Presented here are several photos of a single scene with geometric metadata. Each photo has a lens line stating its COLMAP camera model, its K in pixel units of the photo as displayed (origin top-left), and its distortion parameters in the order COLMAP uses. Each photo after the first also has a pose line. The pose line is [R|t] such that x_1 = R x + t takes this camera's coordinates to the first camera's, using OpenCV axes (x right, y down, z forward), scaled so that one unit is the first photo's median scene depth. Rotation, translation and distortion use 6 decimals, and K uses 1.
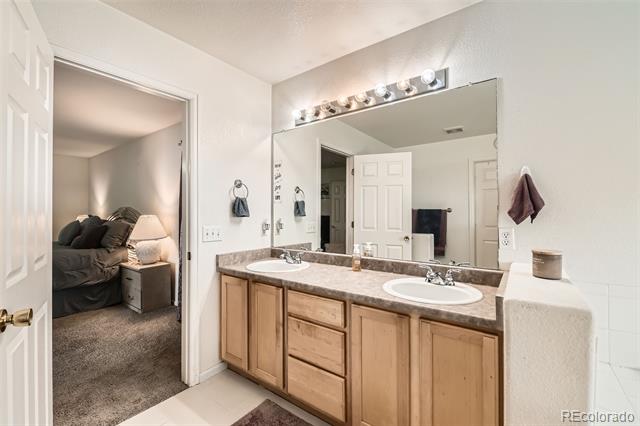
lens RADIAL K [[275.0, 0, 323.8], [0, 275.0, 214.3], [0, 0, 1]] dist [0.012509, -0.008731]
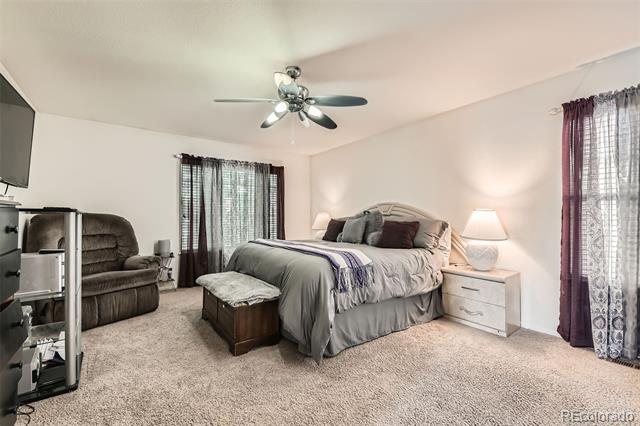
lens RADIAL K [[275.0, 0, 323.8], [0, 275.0, 214.3], [0, 0, 1]] dist [0.012509, -0.008731]
pose [[0.955350, -0.001297, -0.295475, -0.866950], [-0.002151, 0.999933, -0.011345, 0.031589], [0.295470, 0.011474, 0.955283, 0.119870]]
